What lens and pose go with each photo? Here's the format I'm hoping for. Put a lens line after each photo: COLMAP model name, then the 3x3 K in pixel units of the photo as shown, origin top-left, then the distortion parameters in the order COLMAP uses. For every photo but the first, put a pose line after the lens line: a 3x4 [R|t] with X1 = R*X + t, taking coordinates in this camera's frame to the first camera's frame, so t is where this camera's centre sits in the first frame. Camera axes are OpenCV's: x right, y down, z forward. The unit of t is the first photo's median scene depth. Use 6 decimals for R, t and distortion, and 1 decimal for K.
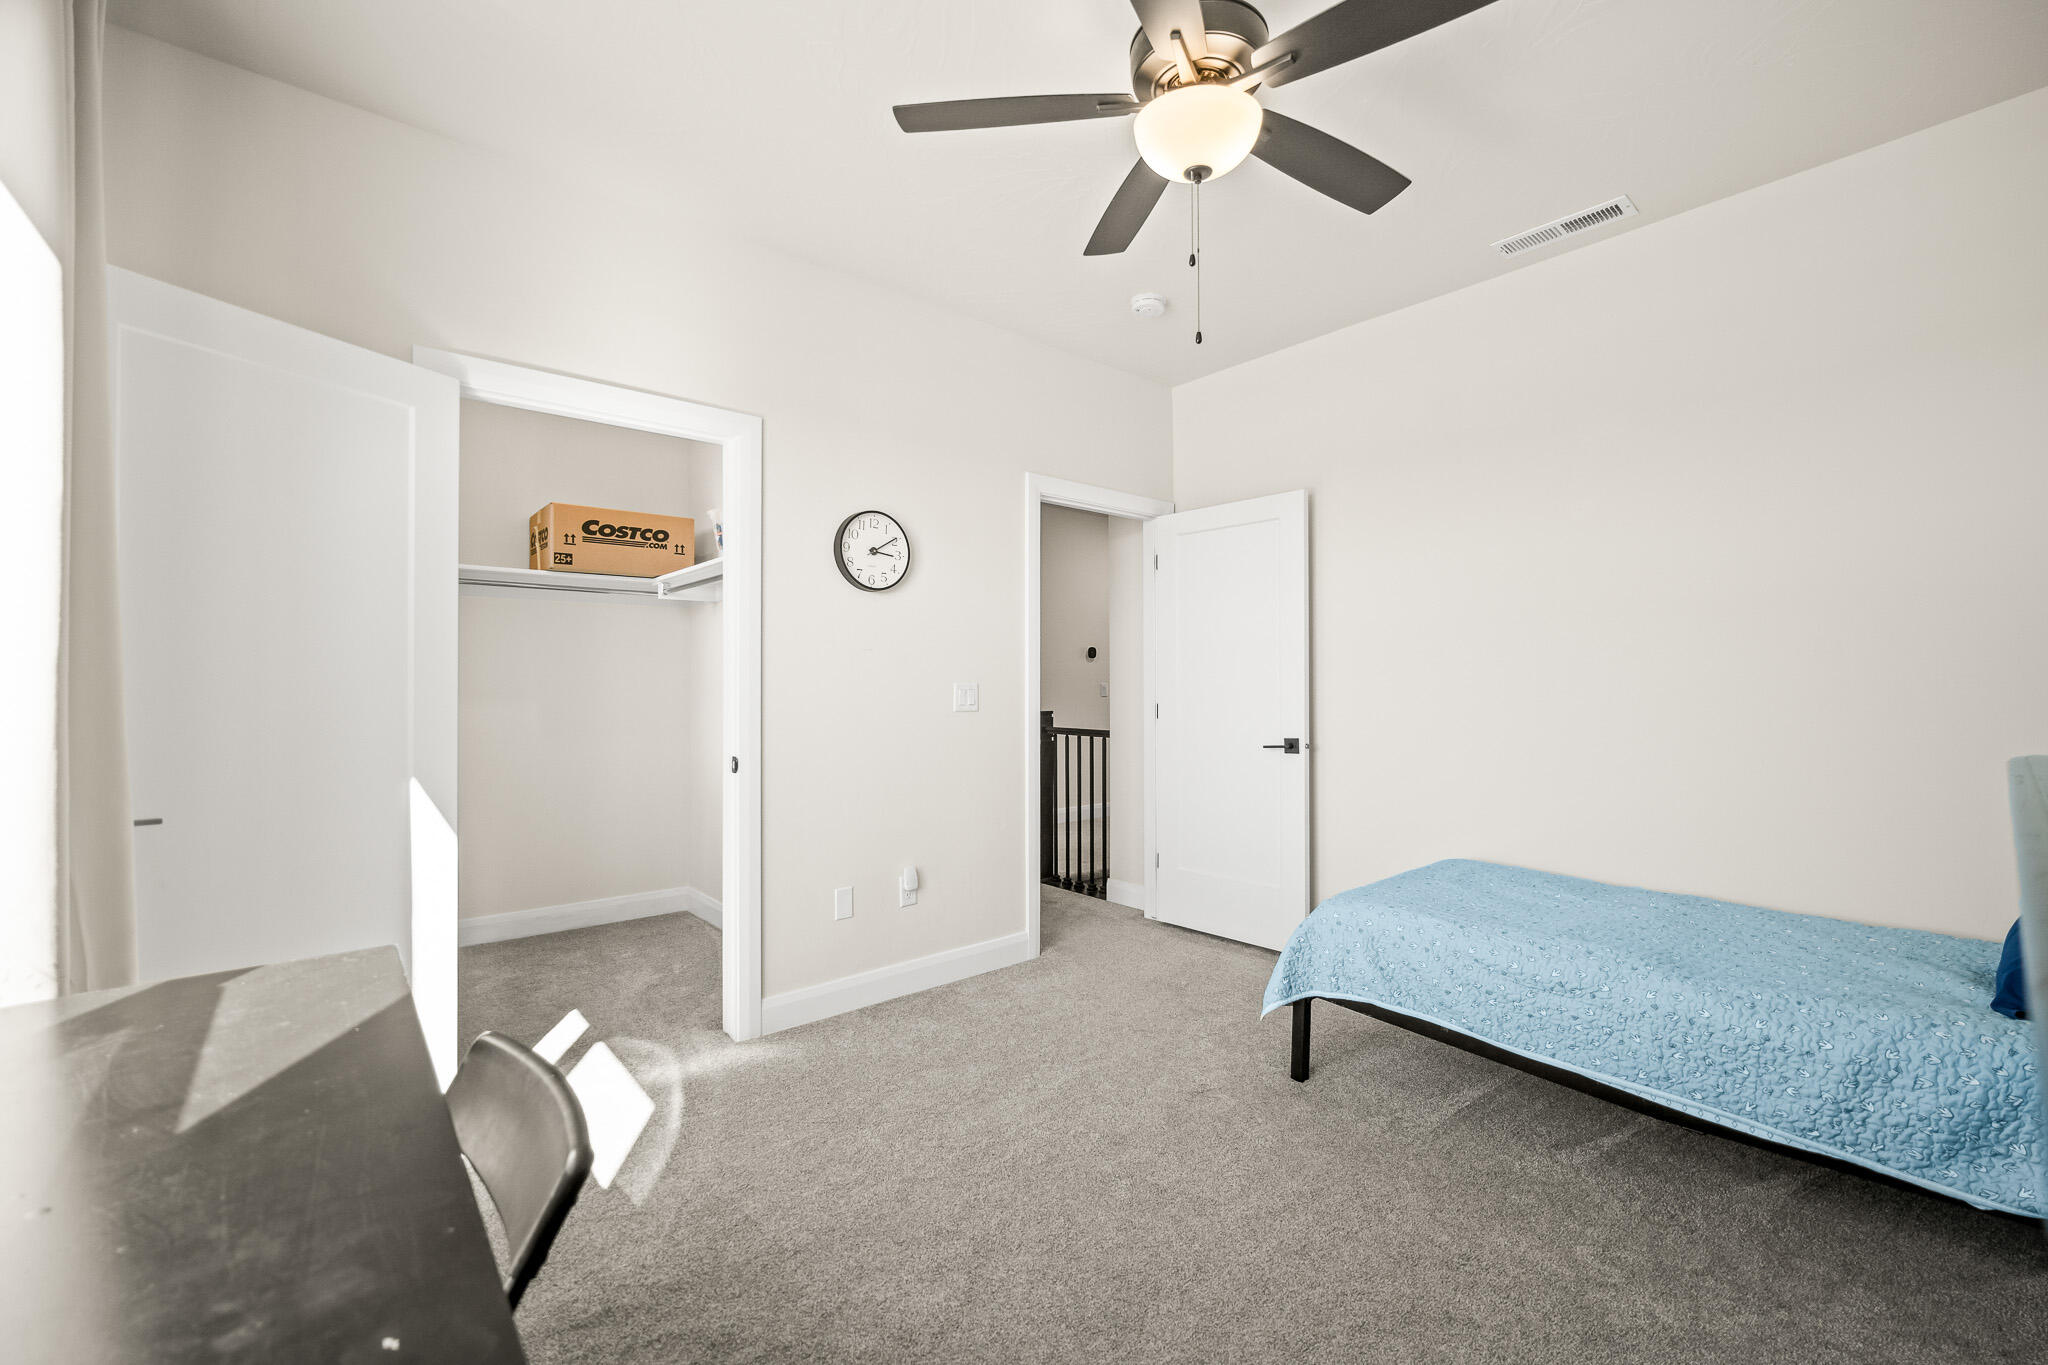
lens RADIAL K [[832.4, 0, 1036.1], [0, 832.4, 684.5], [0, 0, 1]] dist [-0.006065, -0.000018]
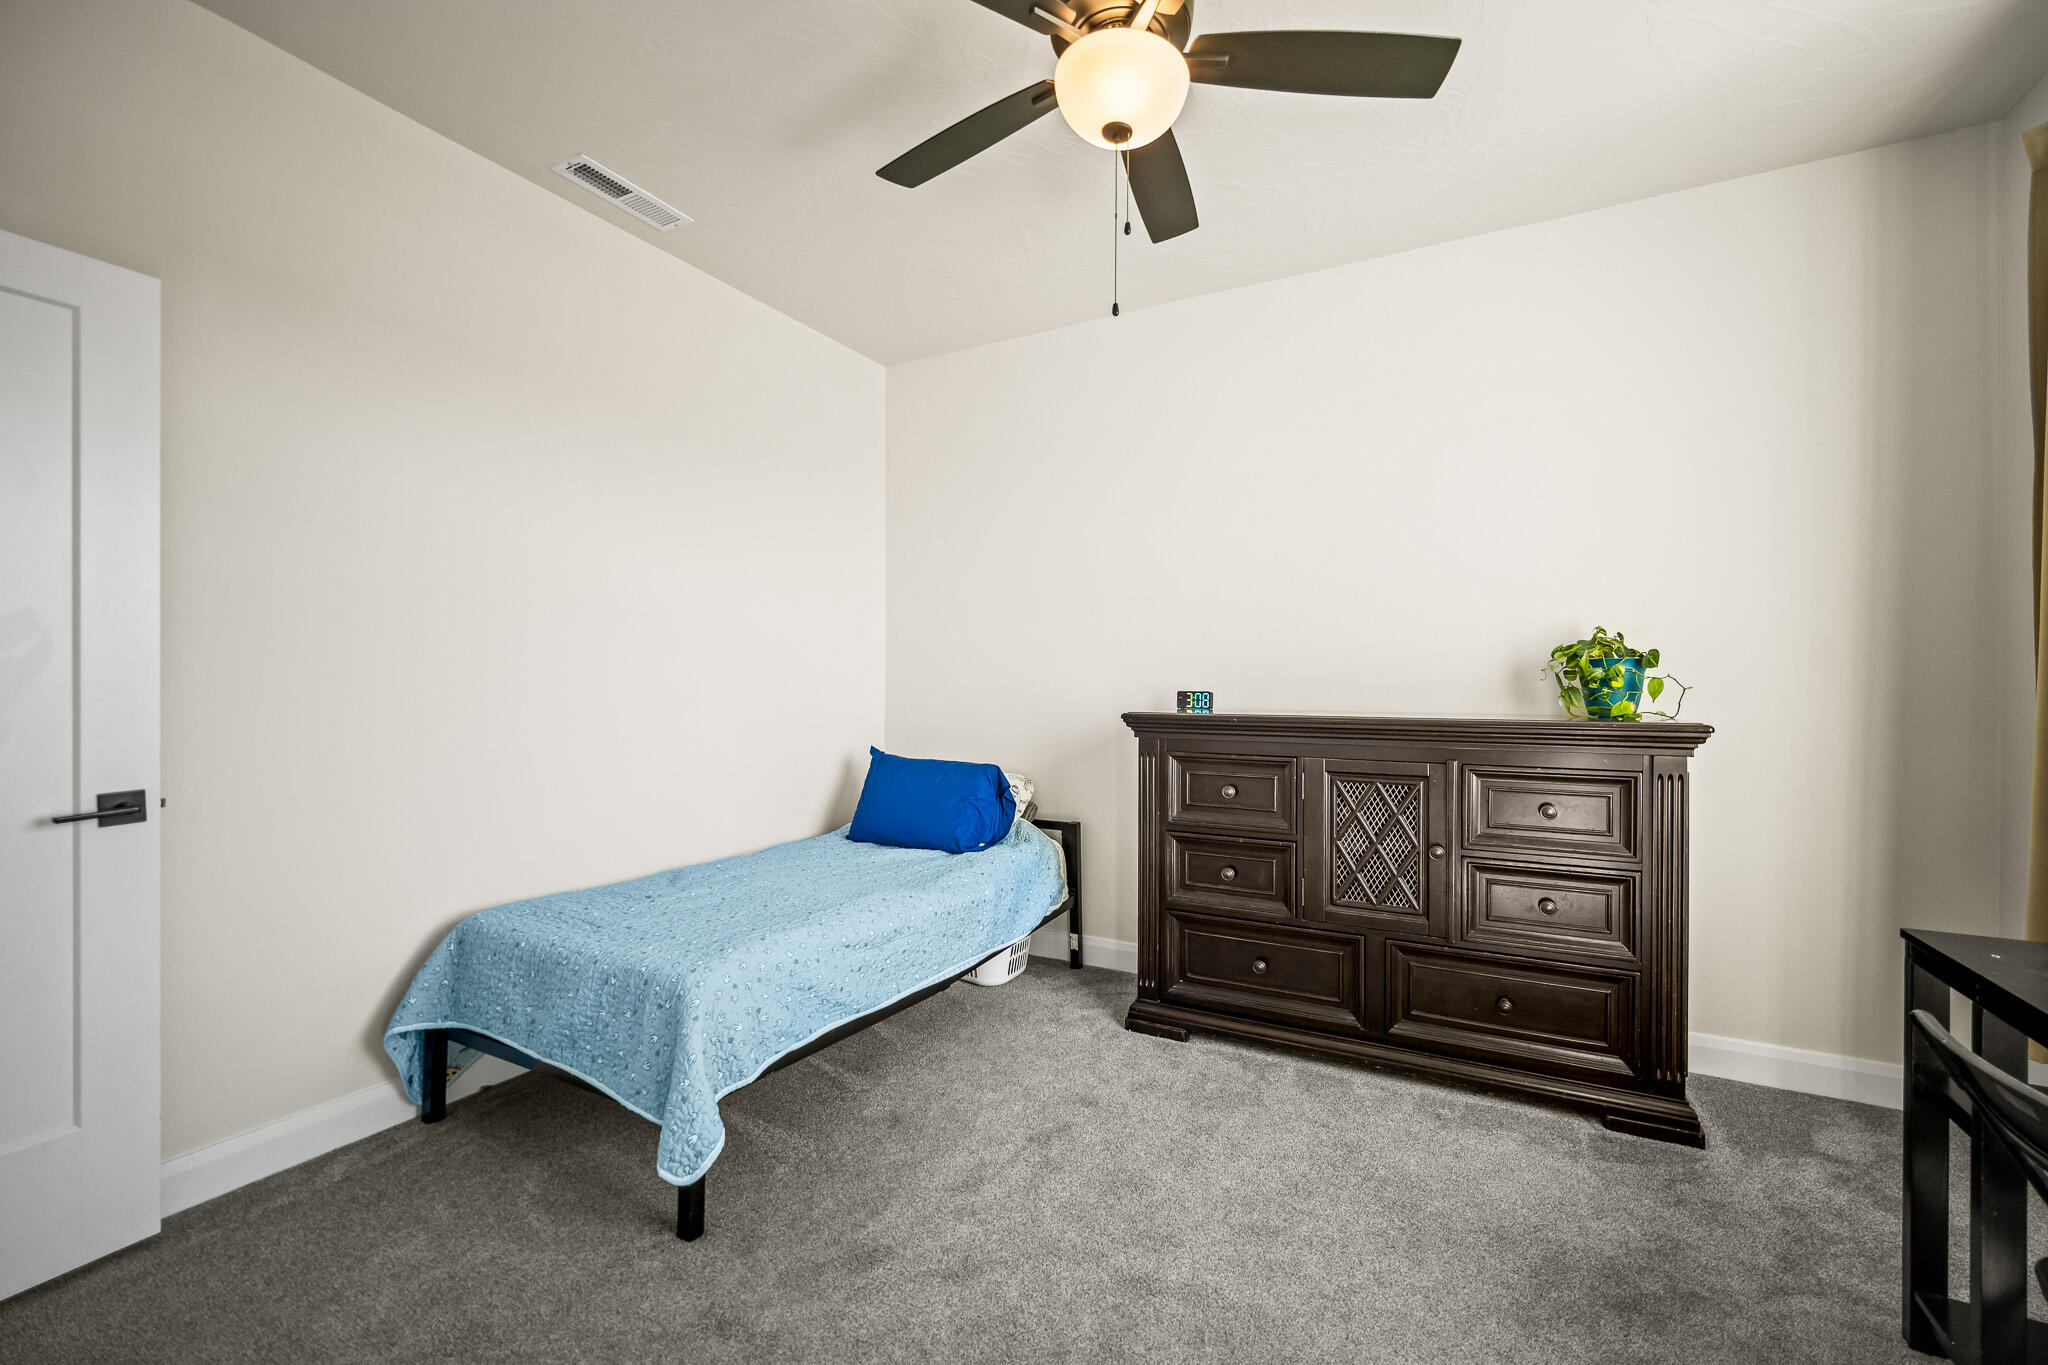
lens RADIAL K [[832.4, 0, 1036.1], [0, 832.4, 684.5], [0, 0, 1]] dist [-0.006065, -0.000018]
pose [[-0.356080, 0.001702, 0.934454, -0.516768], [-0.003222, 0.999990, -0.003049, 0.007284], [-0.934450, -0.004097, -0.356071, 1.130235]]
